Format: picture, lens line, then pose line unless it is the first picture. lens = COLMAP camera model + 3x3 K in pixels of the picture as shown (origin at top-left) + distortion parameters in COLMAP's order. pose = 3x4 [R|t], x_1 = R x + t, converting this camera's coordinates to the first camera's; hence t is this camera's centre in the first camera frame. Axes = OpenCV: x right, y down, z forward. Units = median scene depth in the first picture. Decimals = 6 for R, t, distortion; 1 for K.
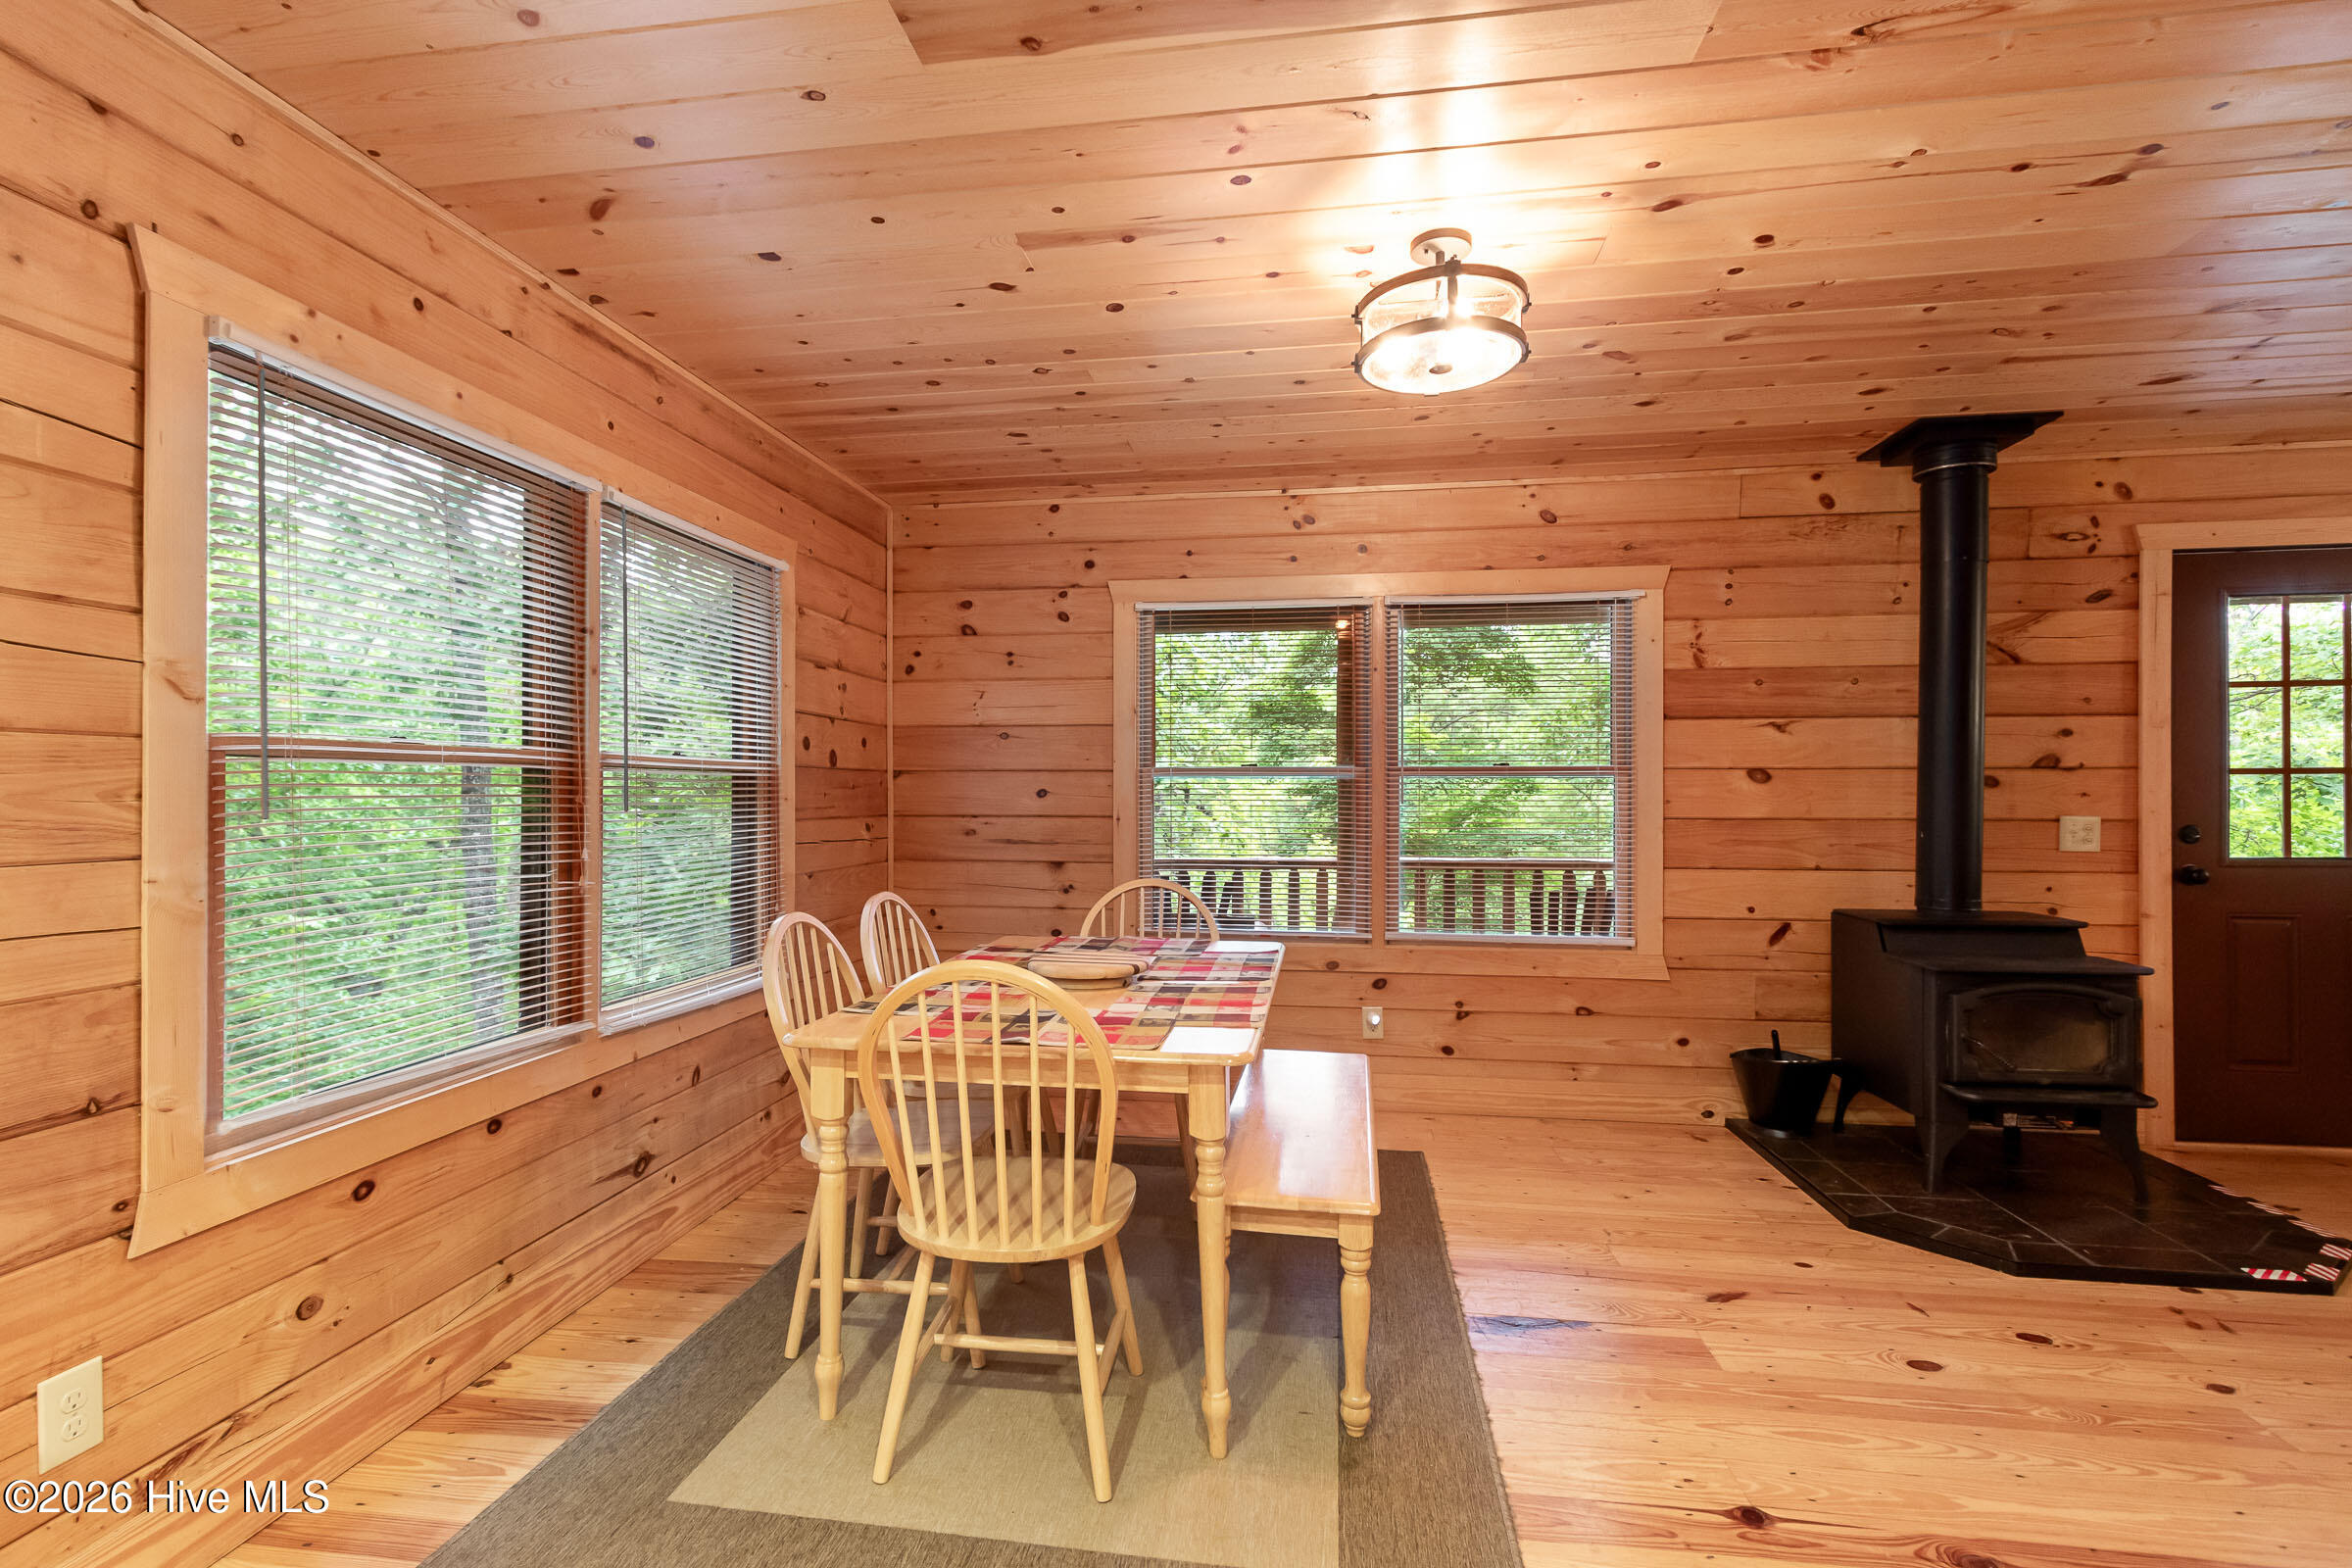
lens RADIAL K [[1105.7, 0, 1137.1], [0, 1105.7, 791.1], [0, 0, 1]] dist [-0.000039, -0.001155]
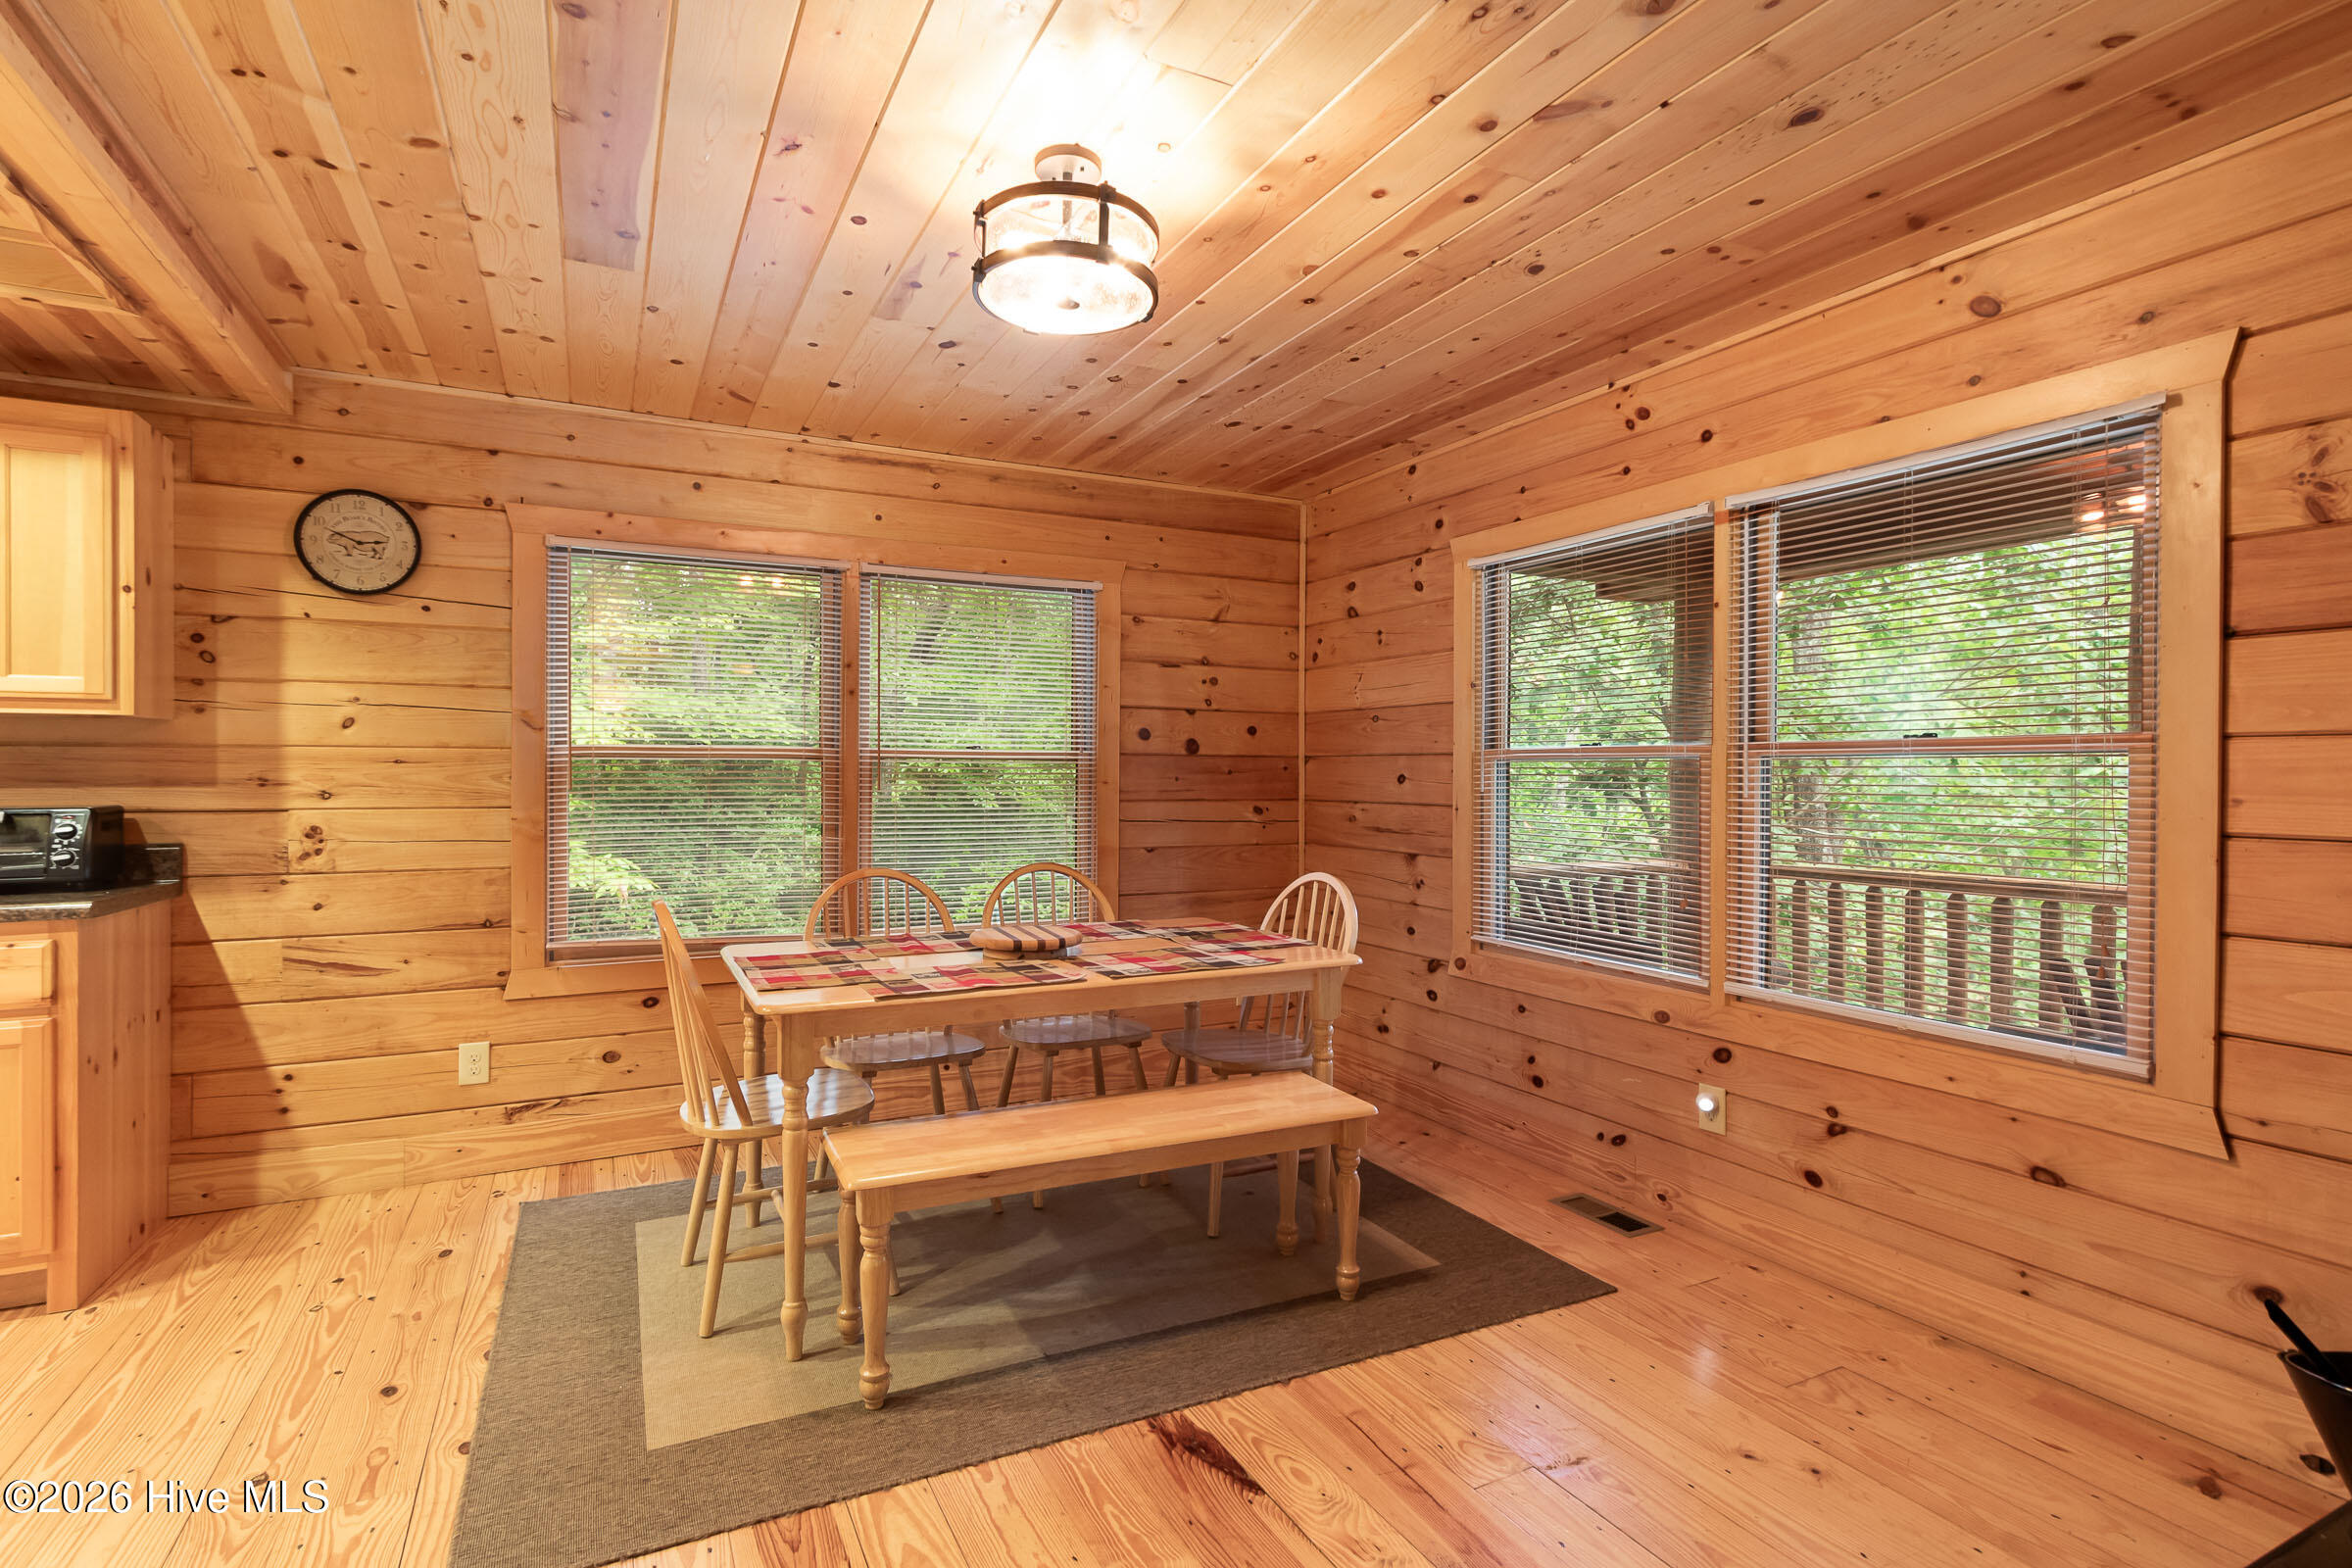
lens RADIAL K [[1111.2, 0, 1142.0], [0, 1111.2, 770.1], [0, 0, 1]] dist [0.004234, 0.000484]
pose [[0.579815, -0.000711, -0.814748, 0.589370], [-0.002550, 0.999993, -0.002687, -0.002610], [0.814744, 0.003636, 0.579809, 0.301149]]
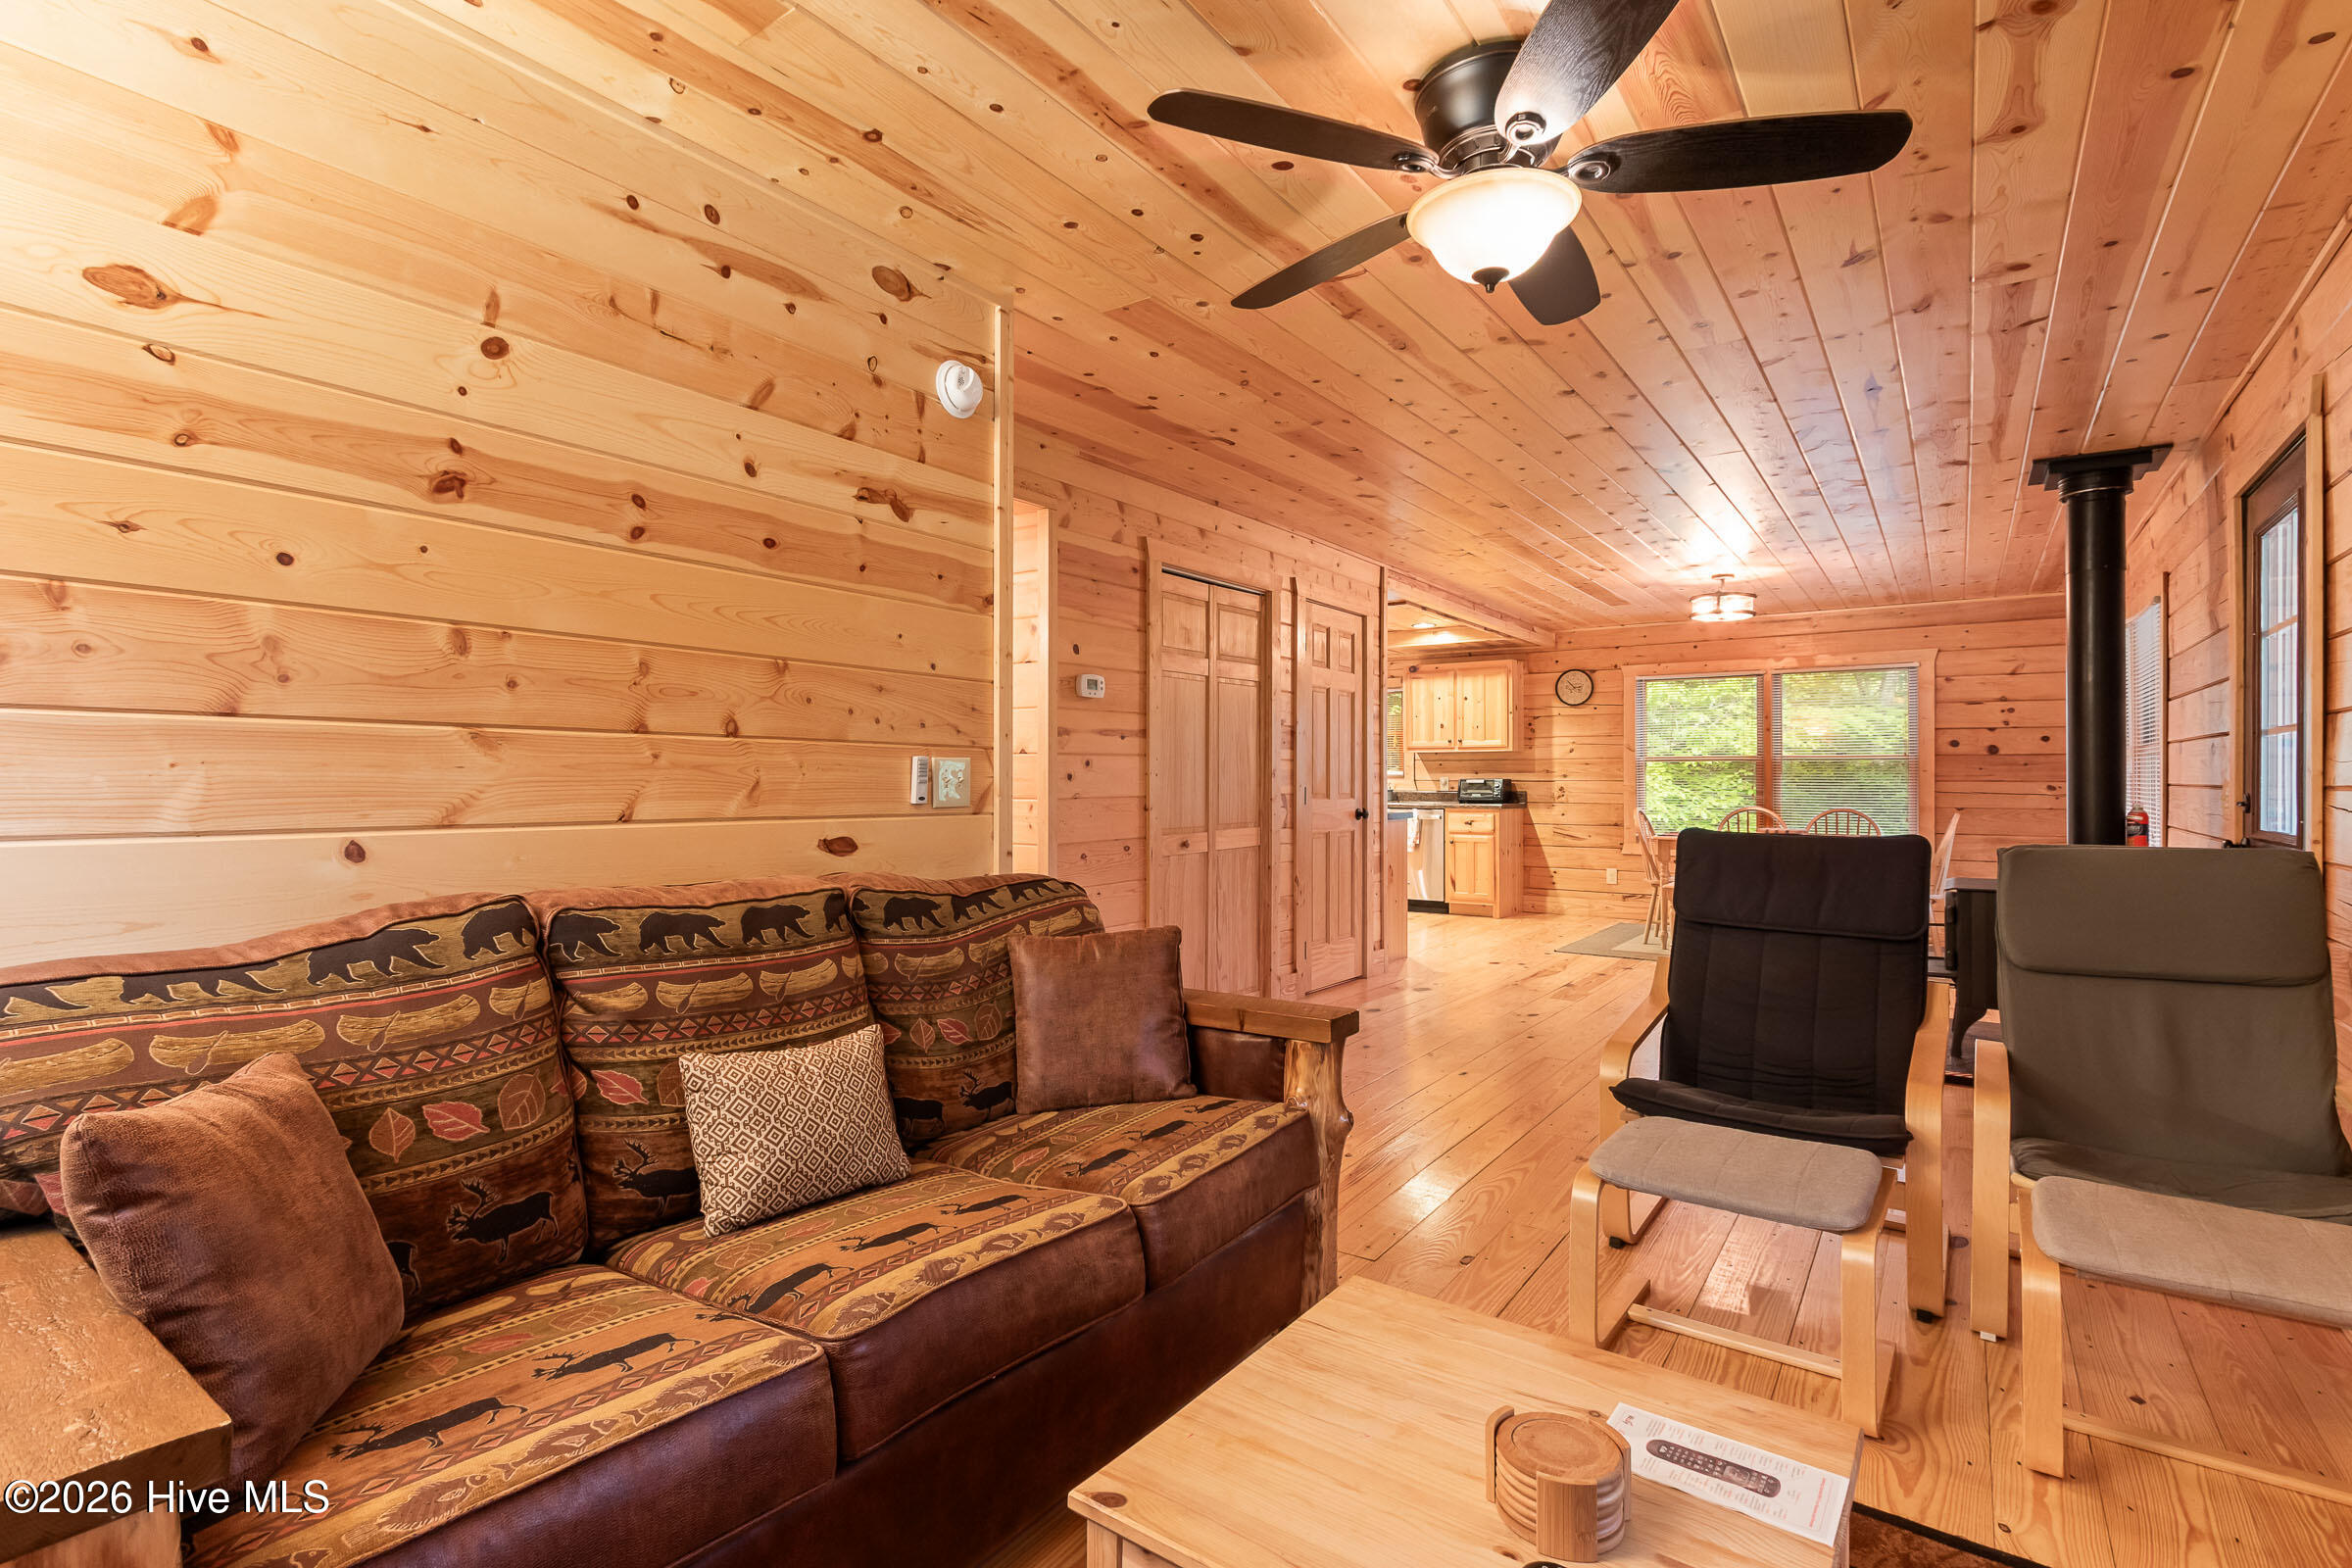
lens RADIAL K [[1094.0, 0, 1147.7], [0, 1094.0, 783.4], [0, 0, 1]] dist [0.002598, 0.000214]
pose [[-0.462043, 0.004446, -0.886847, 2.001939], [-0.000285, 0.999987, 0.005162, 0.018488], [0.886858, 0.002637, -0.462035, 0.566733]]
